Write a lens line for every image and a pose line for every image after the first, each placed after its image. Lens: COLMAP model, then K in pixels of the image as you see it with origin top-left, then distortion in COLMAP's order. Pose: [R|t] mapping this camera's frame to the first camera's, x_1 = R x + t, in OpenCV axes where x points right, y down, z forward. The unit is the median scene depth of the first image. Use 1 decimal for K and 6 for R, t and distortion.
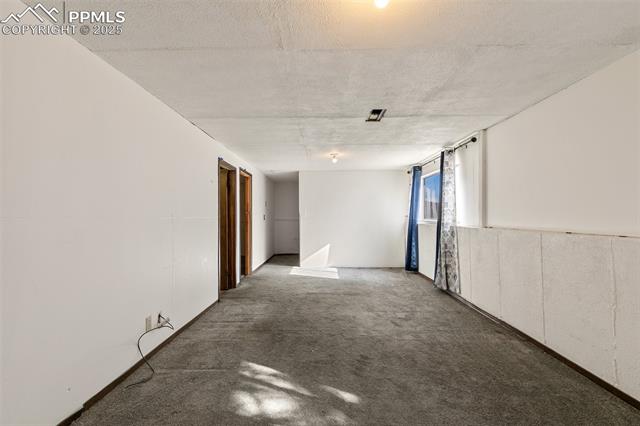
lens RADIAL K [[289.5, 0, 318.7], [0, 289.5, 214.1], [0, 0, 1]] dist [0.001169, -0.000054]
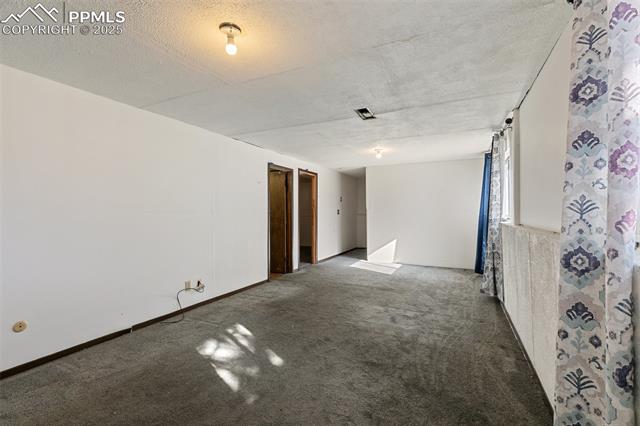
lens RADIAL K [[294.6, 0, 320.0], [0, 294.6, 208.0], [0, 0, 1]] dist [0.000835, -0.000008]
pose [[0.900798, -0.002248, -0.434233, 0.359505], [0.001058, 0.999995, -0.002981, -0.000921], [0.434238, 0.002226, 0.900796, -0.013876]]
